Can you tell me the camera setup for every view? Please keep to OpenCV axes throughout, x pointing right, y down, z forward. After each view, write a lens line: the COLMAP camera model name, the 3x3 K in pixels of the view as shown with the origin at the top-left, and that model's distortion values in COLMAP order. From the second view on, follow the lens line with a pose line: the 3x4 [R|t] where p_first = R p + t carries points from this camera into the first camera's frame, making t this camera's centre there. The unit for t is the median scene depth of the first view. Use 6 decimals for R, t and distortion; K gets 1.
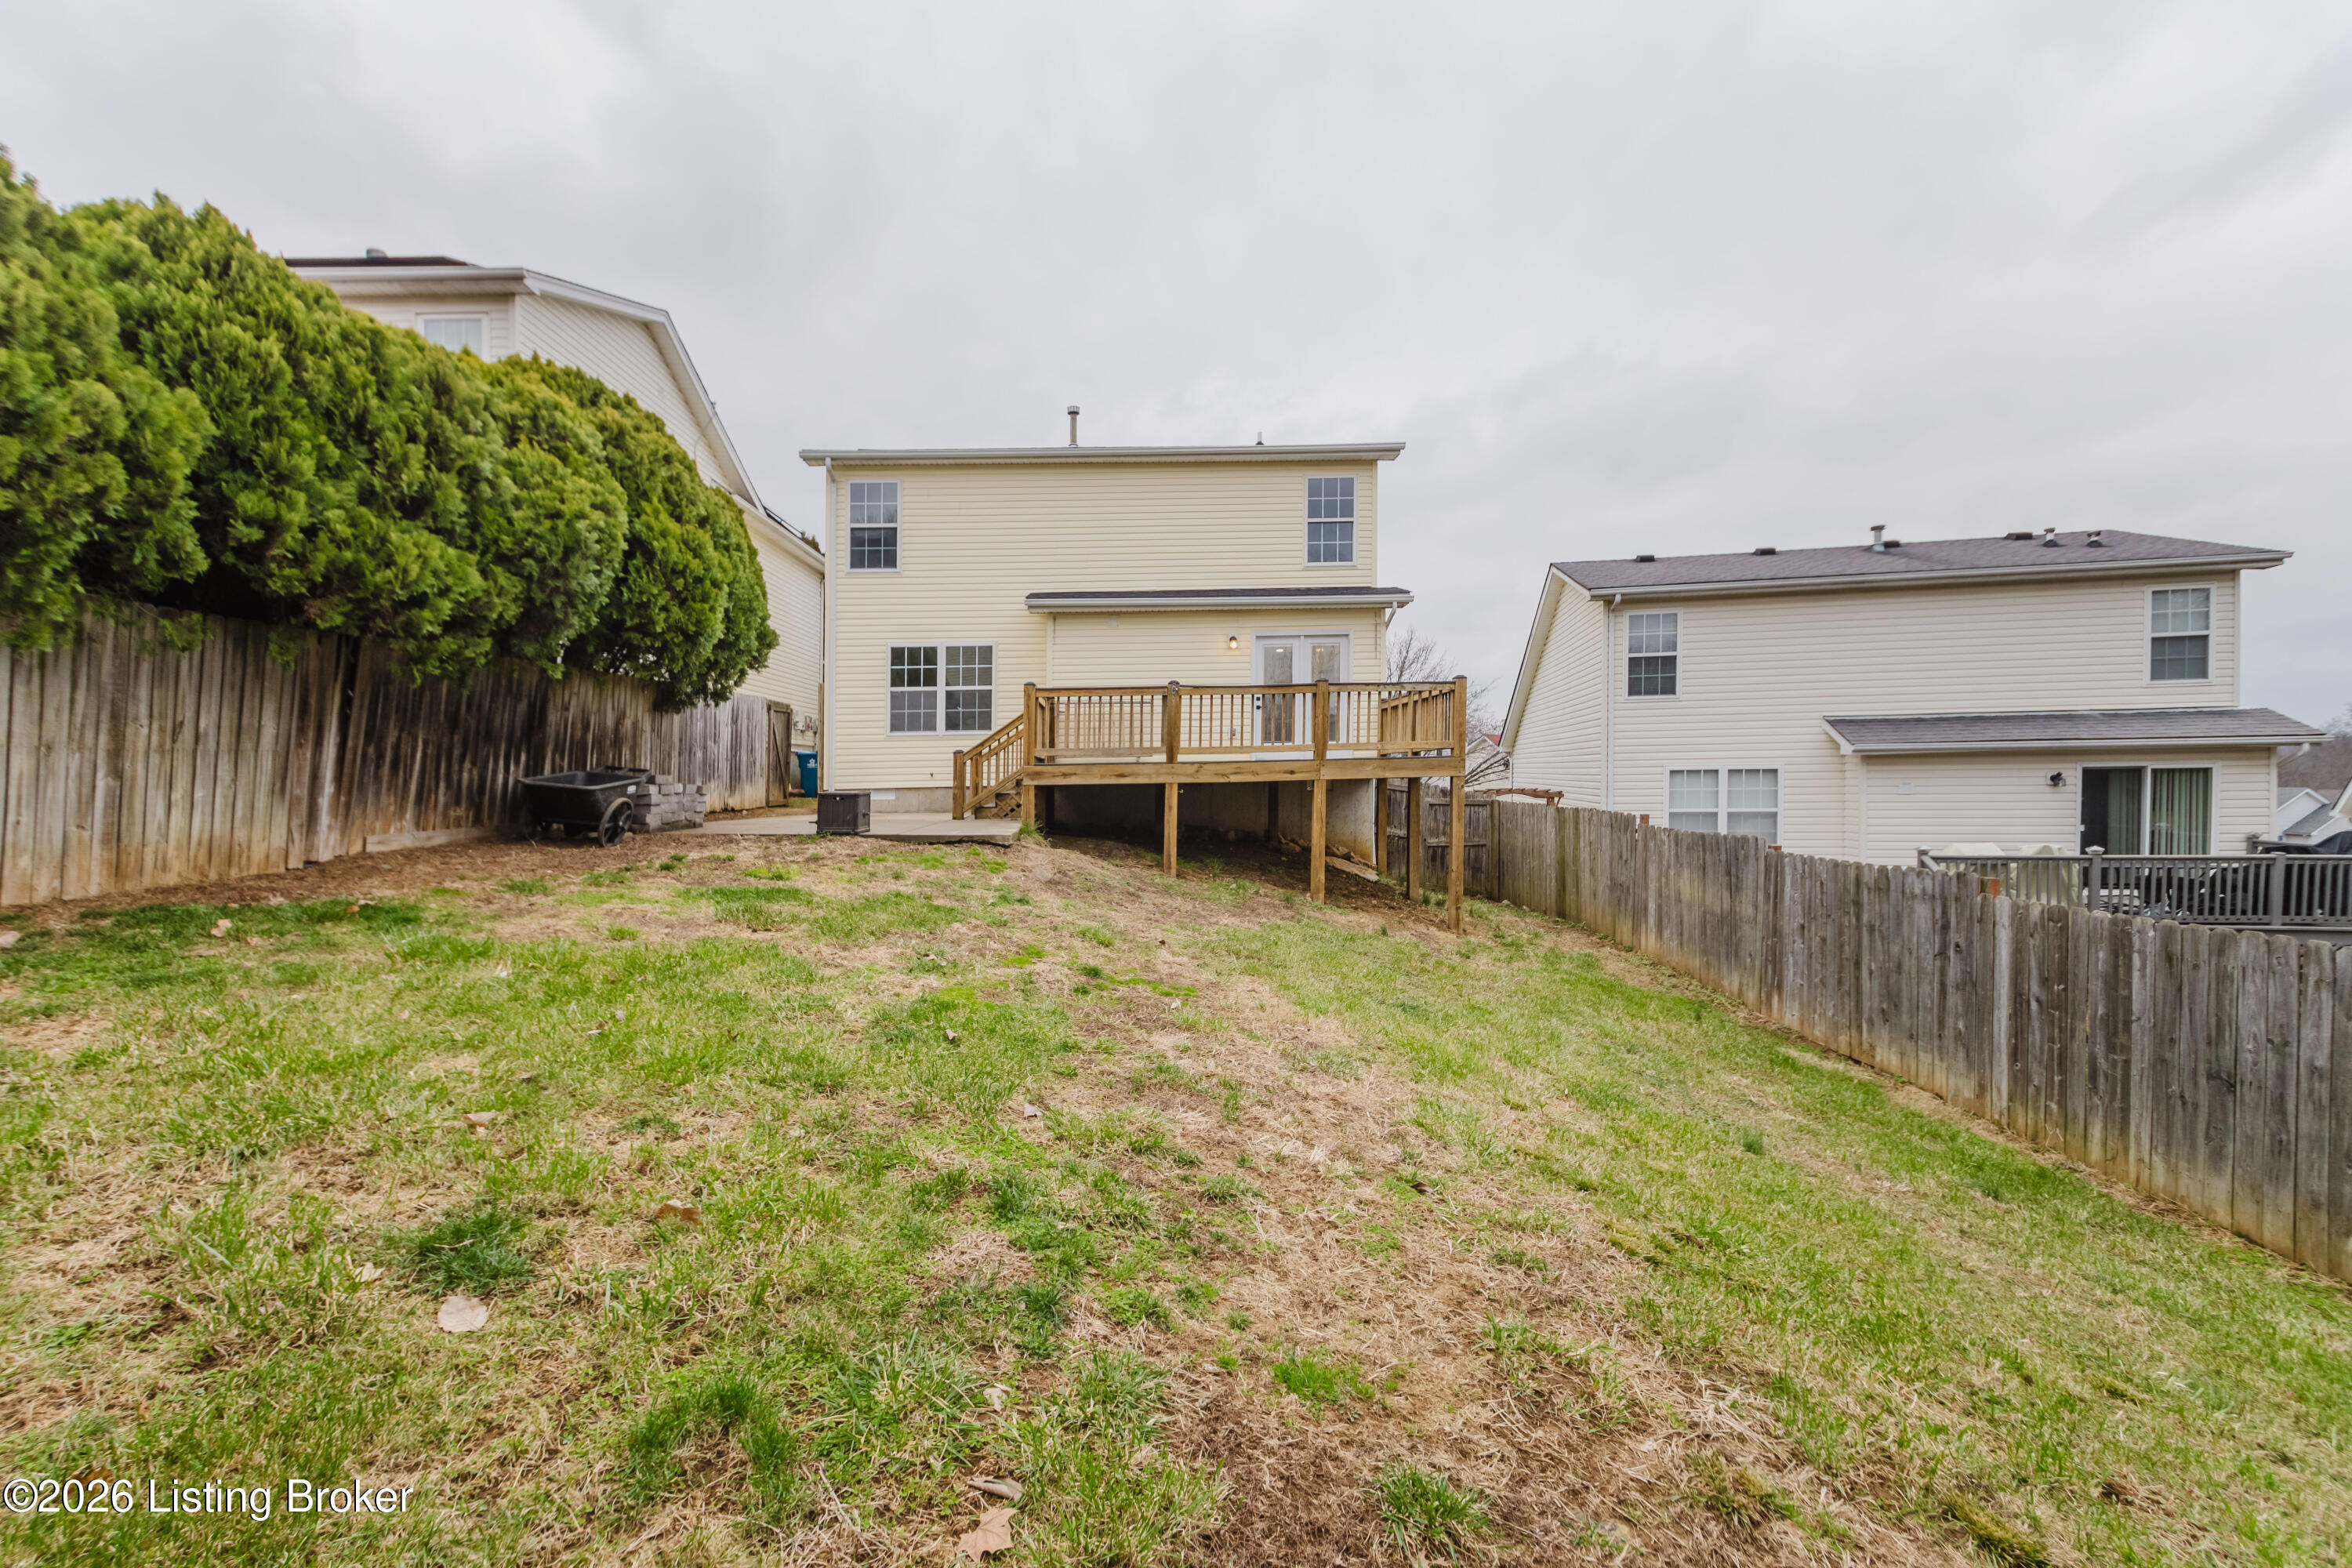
lens RADIAL K [[986.1, 0, 1176.5], [0, 986.1, 752.6], [0, 0, 1]] dist [0.002574, -0.000043]
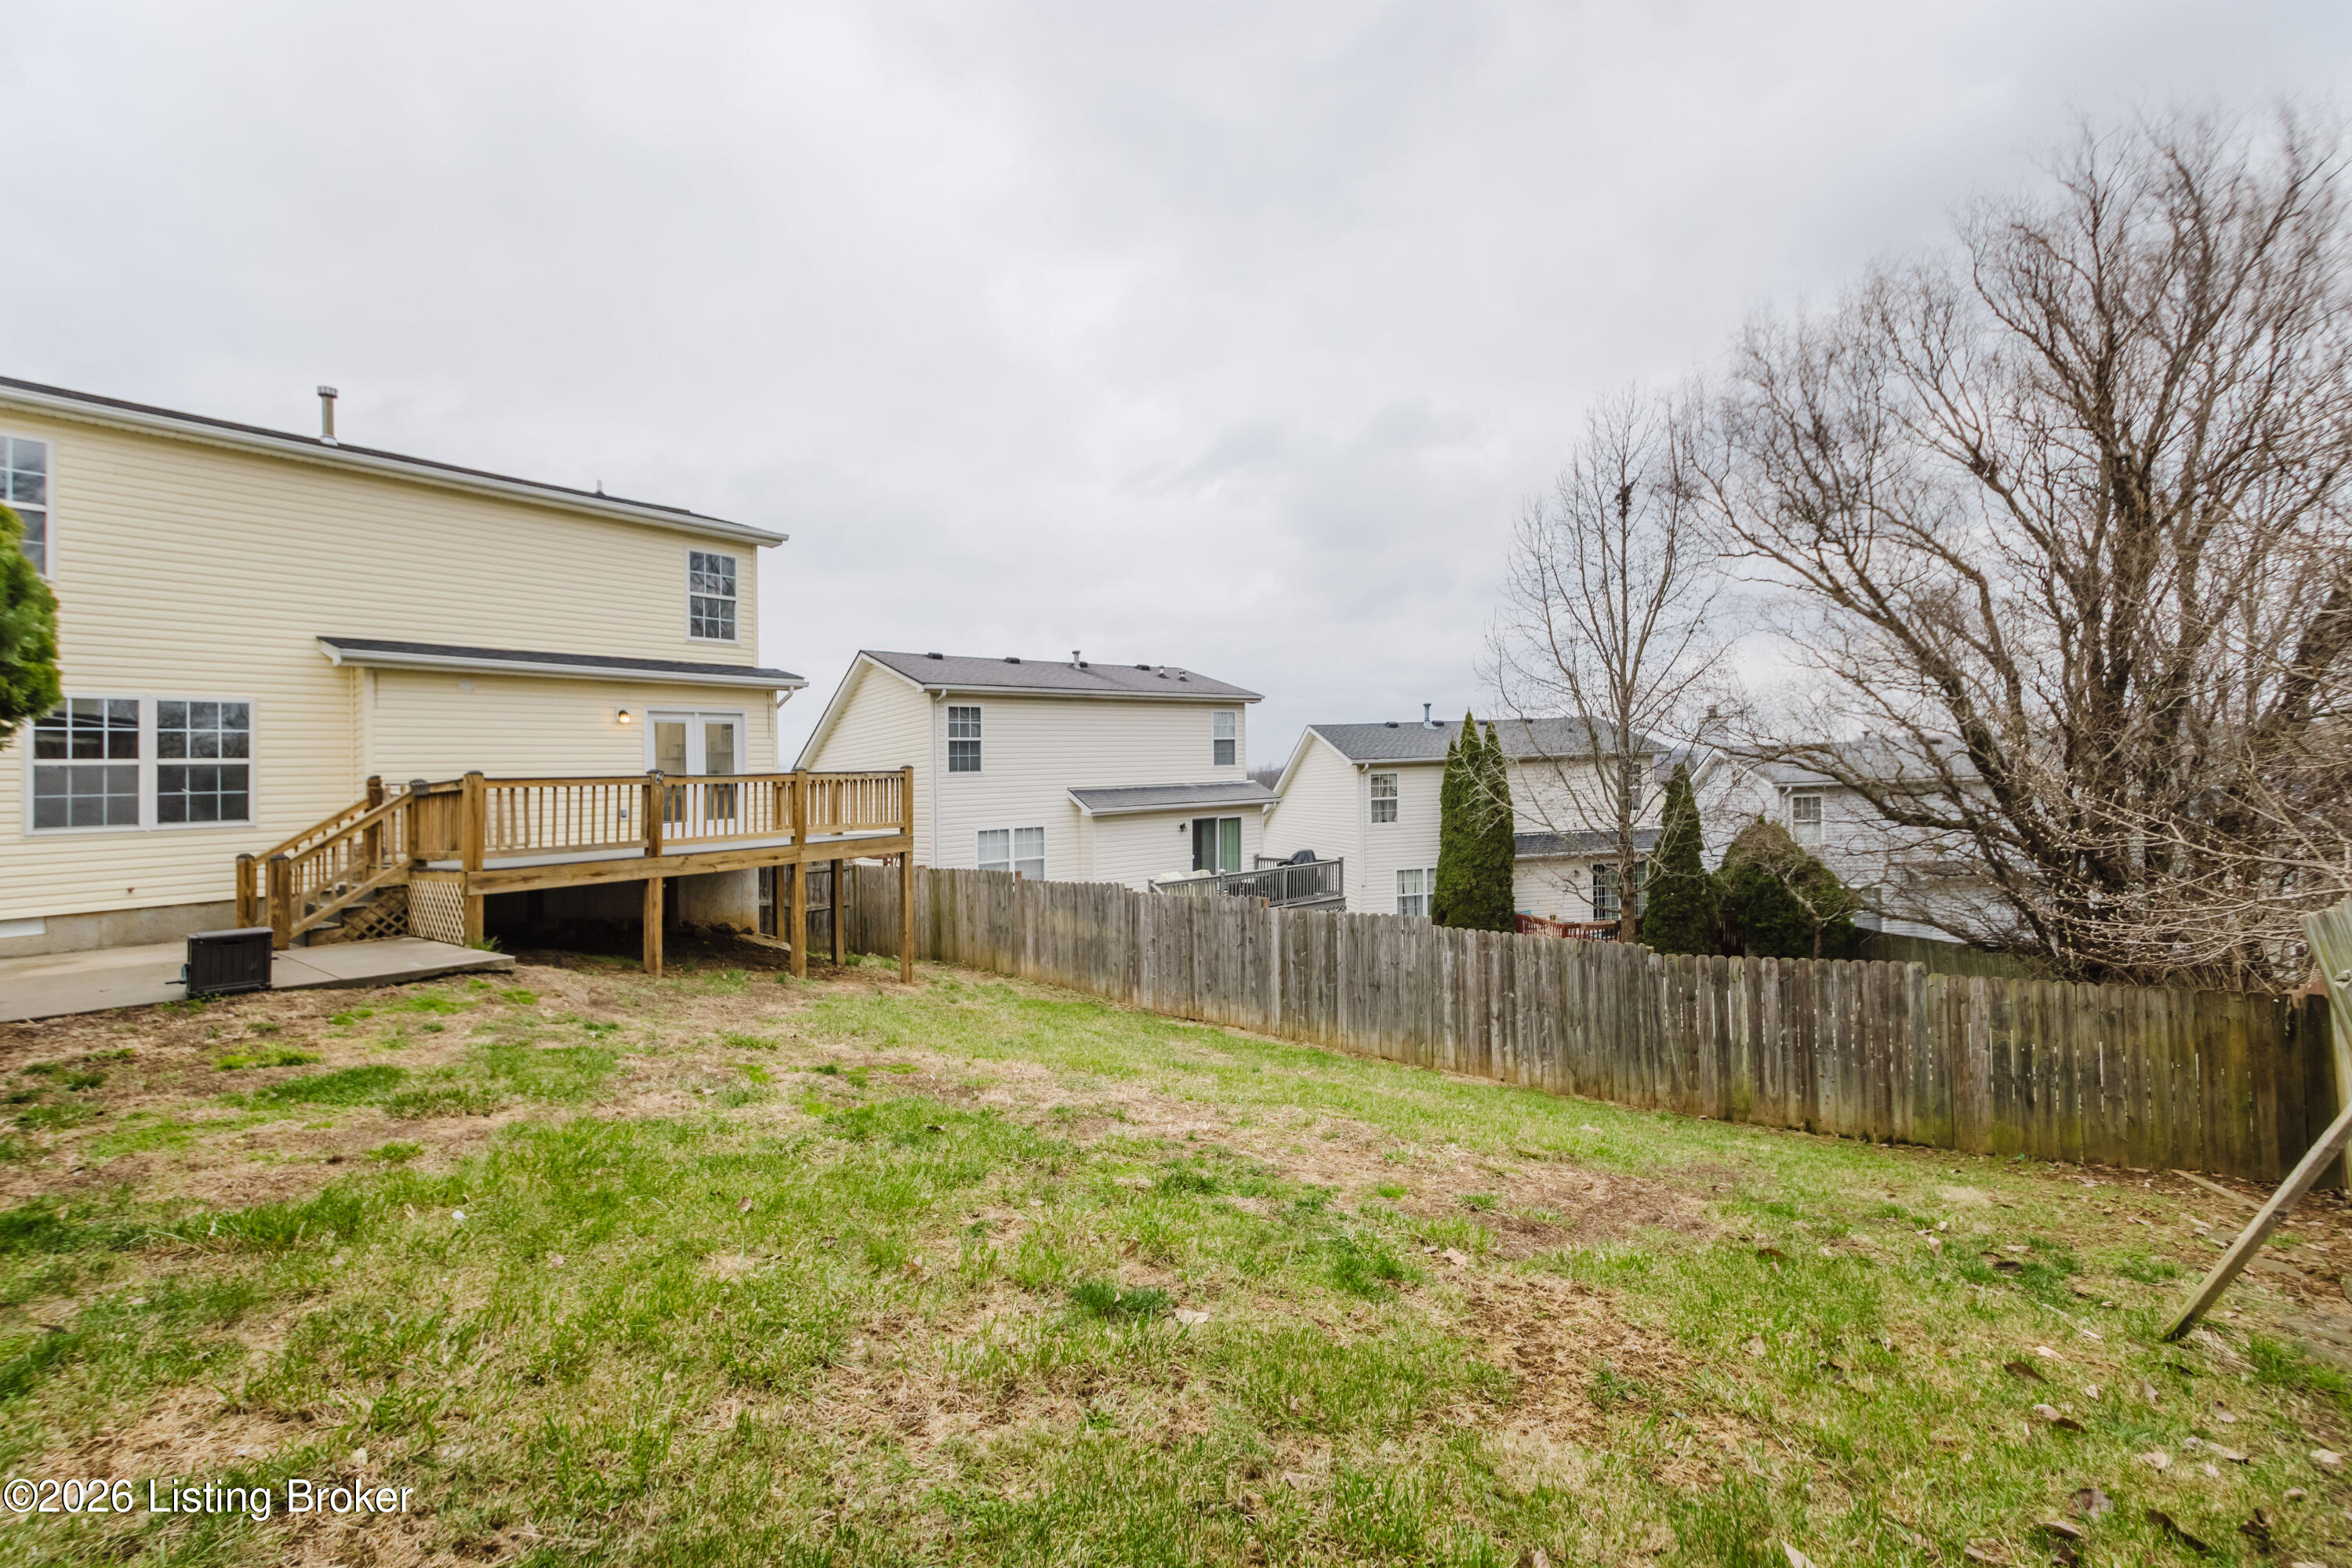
lens RADIAL K [[990.4, 0, 1176.0], [0, 990.4, 784.0], [0, 0, 1]] dist [0.012920, -0.007879]
pose [[0.616111, -0.009576, 0.787601, -0.381822], [0.012189, 0.999922, 0.002623, -0.047737], [-0.787565, 0.007984, 0.616180, 0.017754]]
